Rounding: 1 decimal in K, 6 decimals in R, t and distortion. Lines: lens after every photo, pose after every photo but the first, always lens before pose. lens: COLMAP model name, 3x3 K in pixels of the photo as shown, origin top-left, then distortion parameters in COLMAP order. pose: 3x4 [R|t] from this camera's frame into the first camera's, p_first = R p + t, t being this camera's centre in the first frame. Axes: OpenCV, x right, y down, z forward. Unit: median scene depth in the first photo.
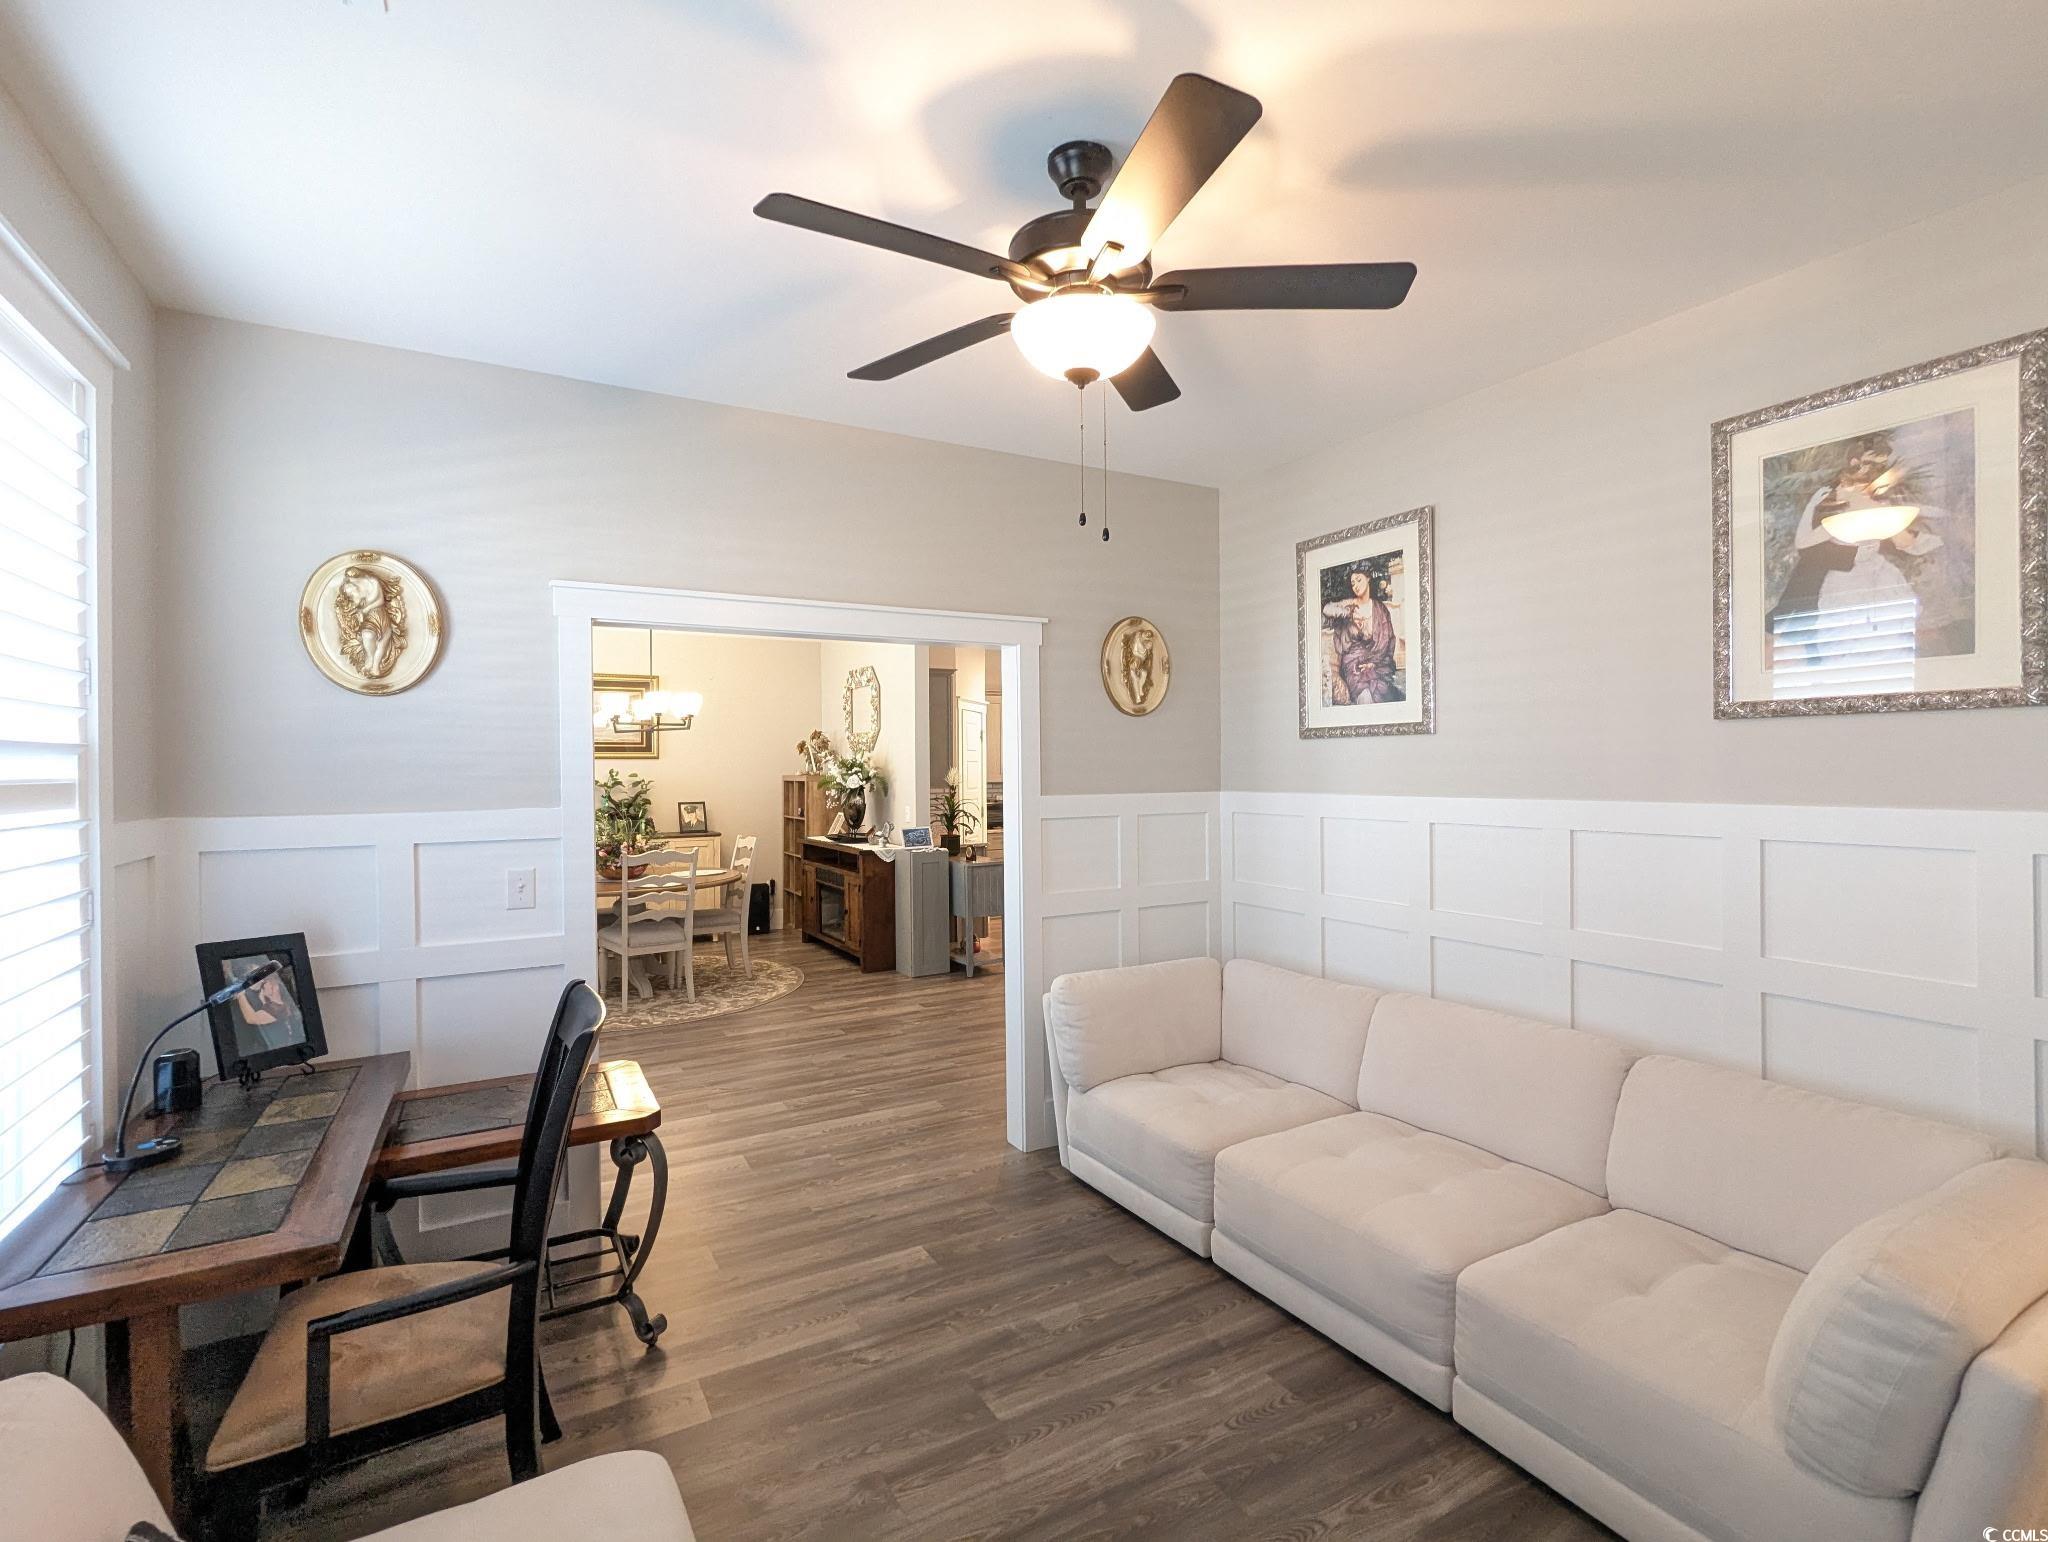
lens RADIAL K [[977.1, 0, 1033.5], [0, 977.1, 775.0], [0, 0, 1]] dist [-0.002809, 0.003103]
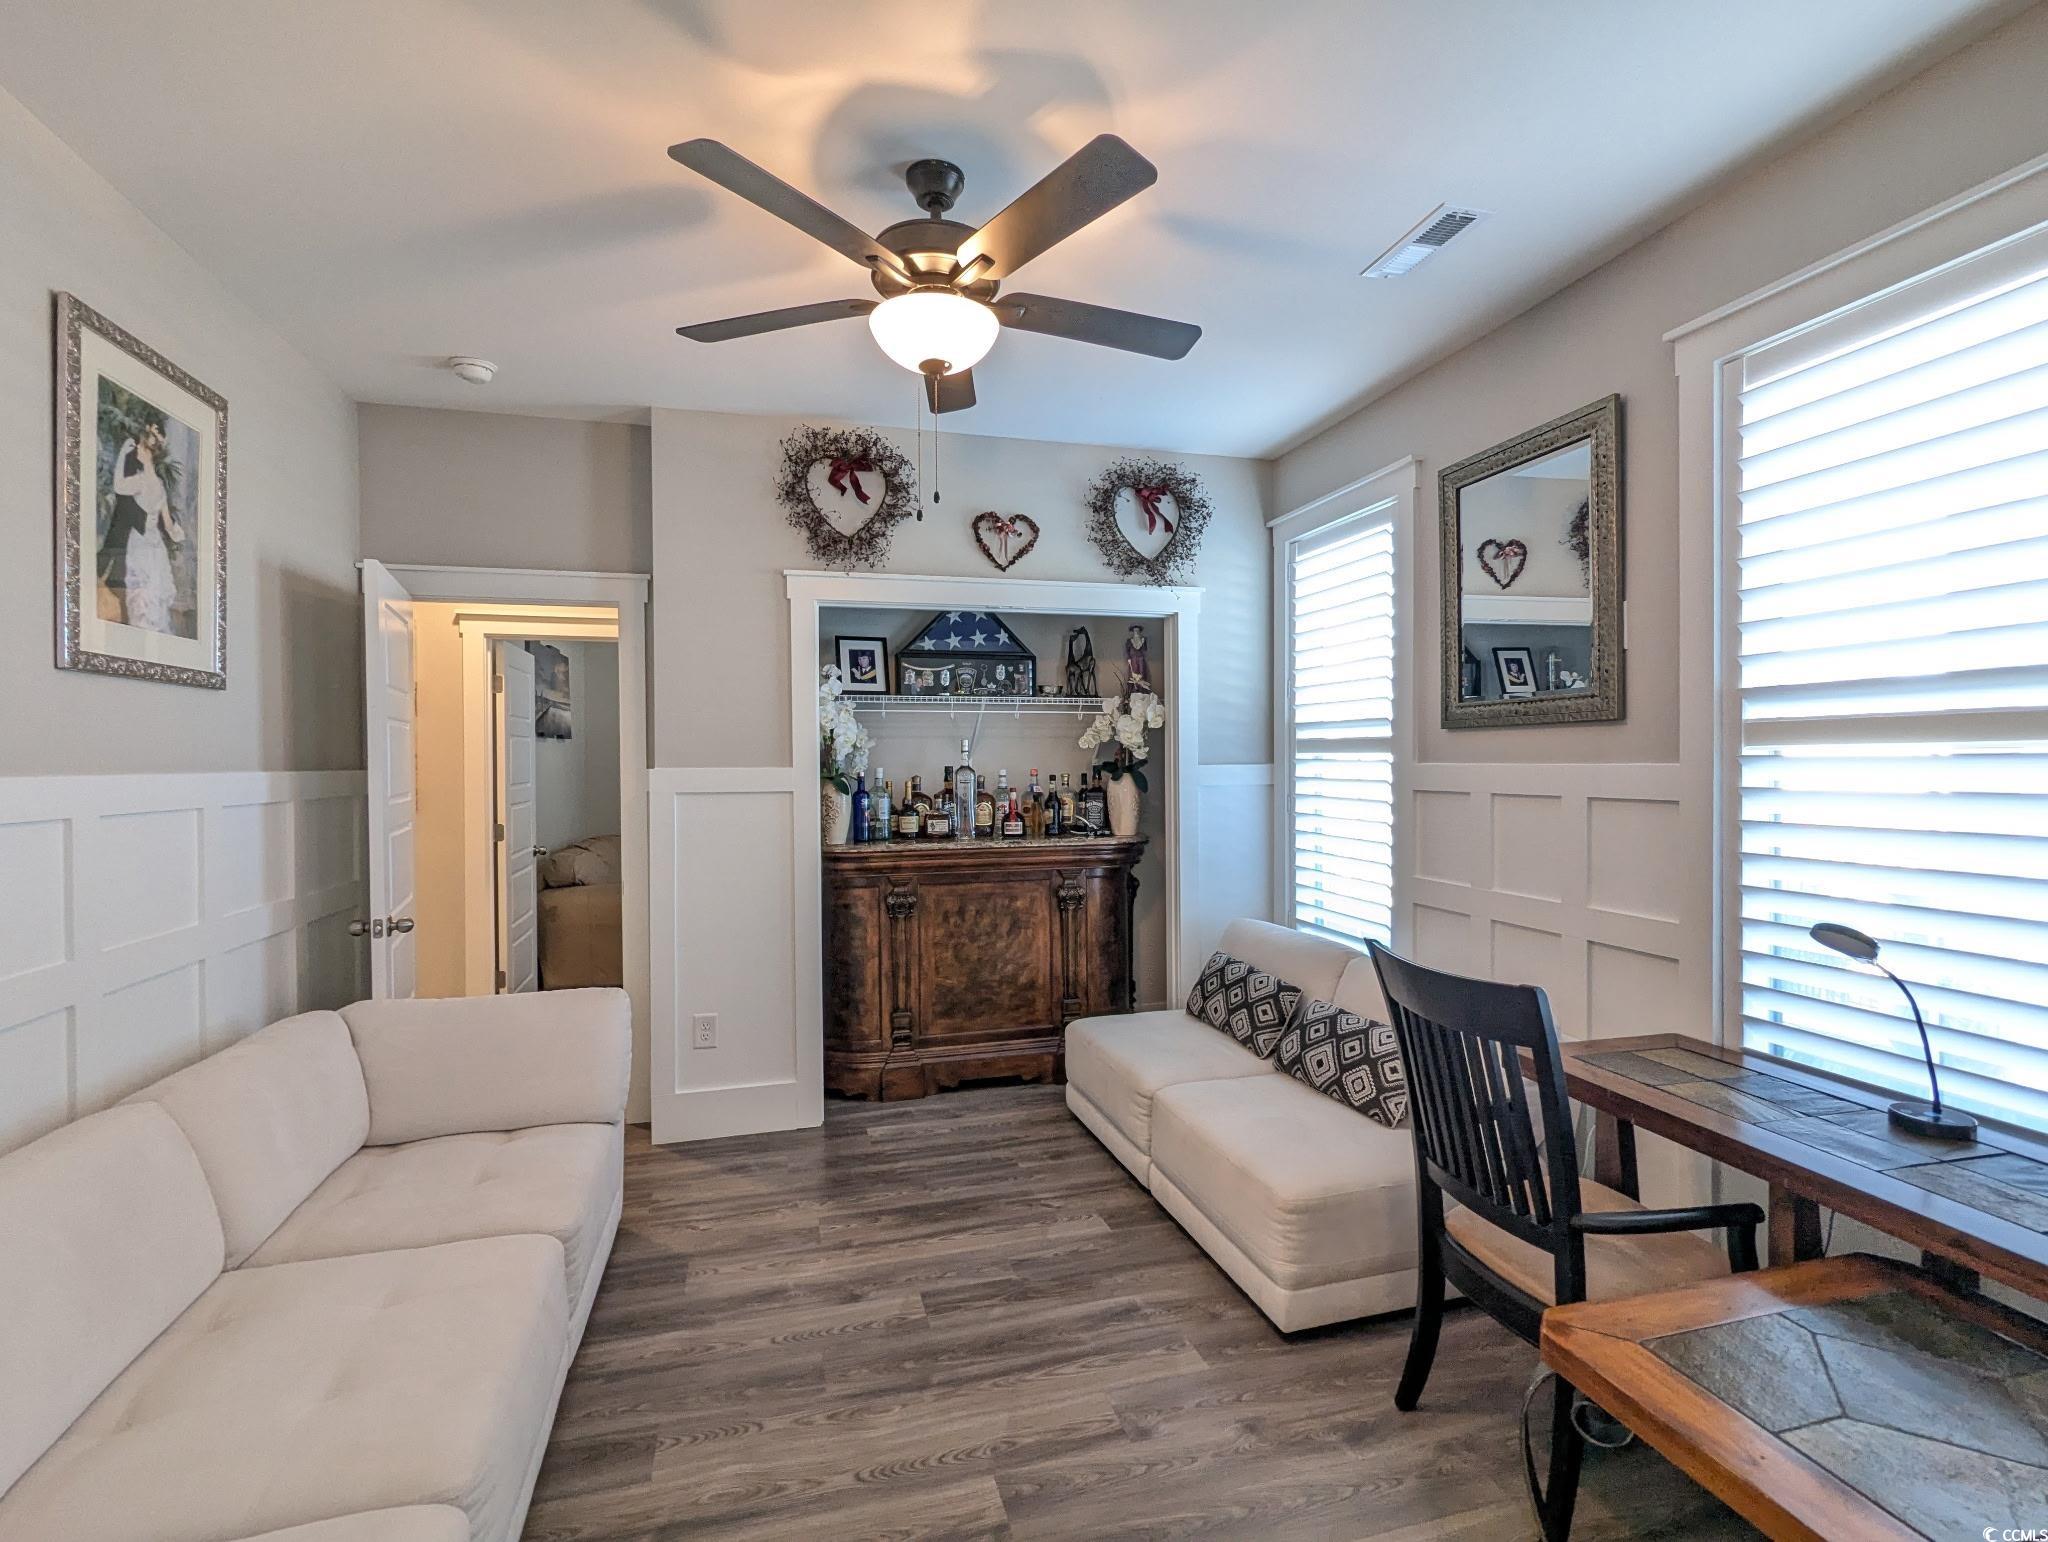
lens RADIAL K [[977.1, 0, 1043.0], [0, 977.1, 764.9], [0, 0, 1]] dist [-0.002809, 0.003103]
pose [[-0.974101, 0.013965, 0.225682, -0.272823], [0.014811, 0.999888, 0.002054, 0.034755], [-0.225628, 0.005344, -0.974199, 1.780707]]
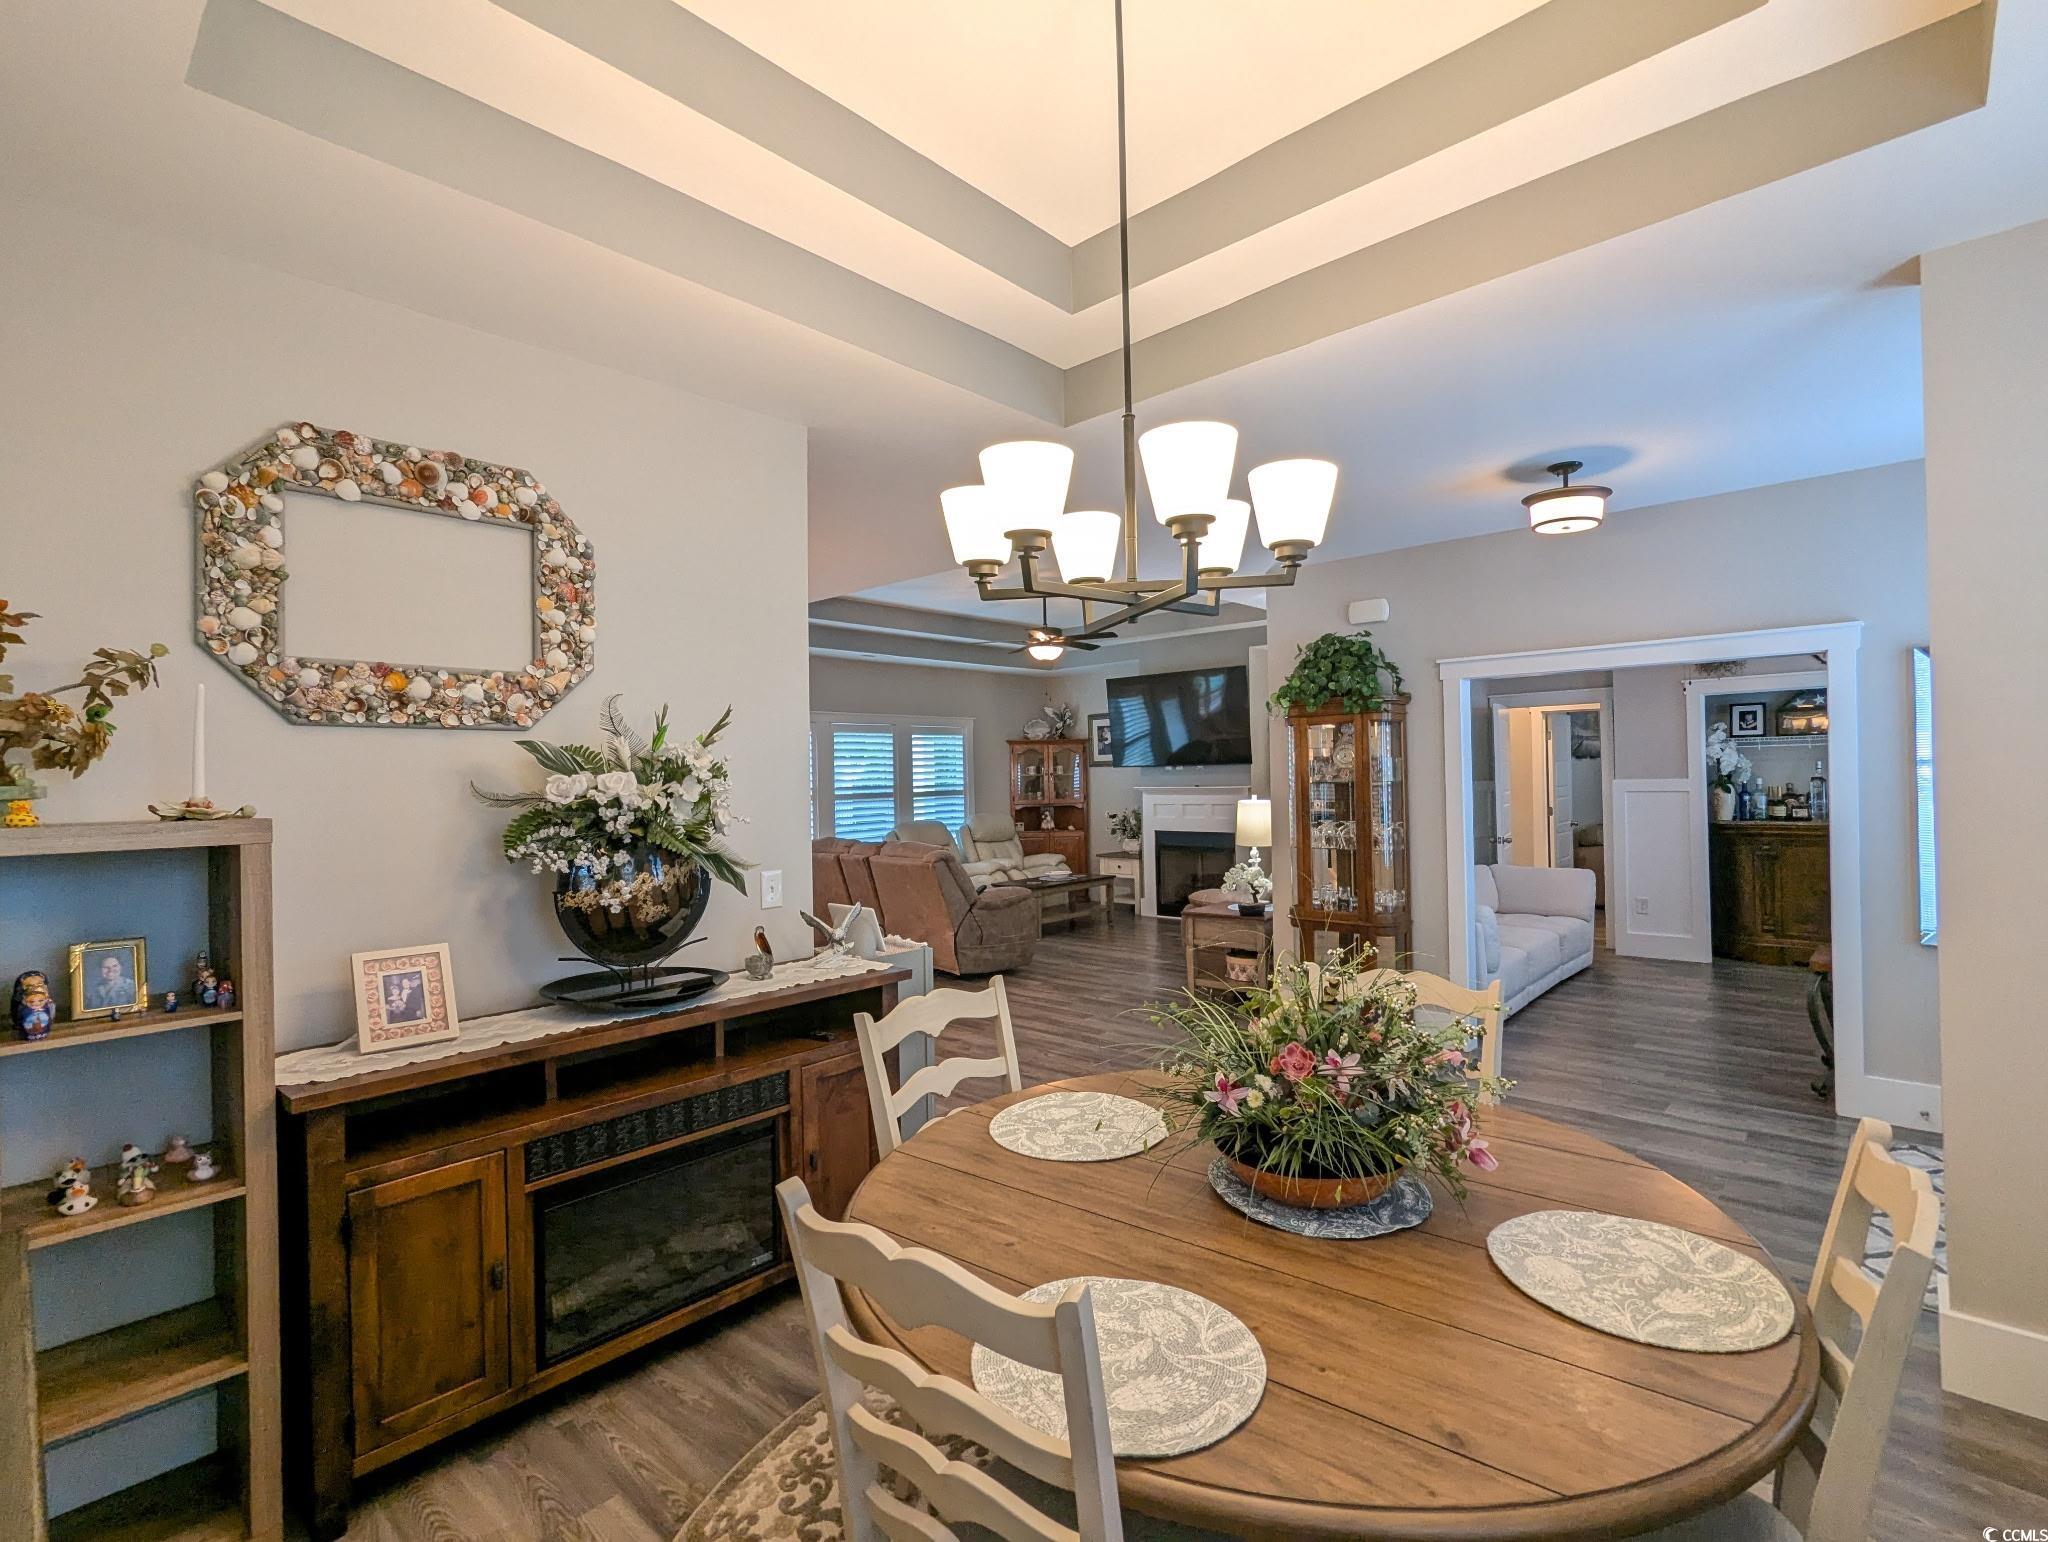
lens RADIAL K [[977.1, 0, 1037.8], [0, 977.1, 771.8], [0, 0, 1]] dist [-0.002809, 0.003103]
pose [[-0.325660, 0.017922, 0.945317, -2.369137], [0.019929, 0.999728, -0.012089, 0.000906], [-0.945277, 0.014902, -0.325928, 3.905015]]
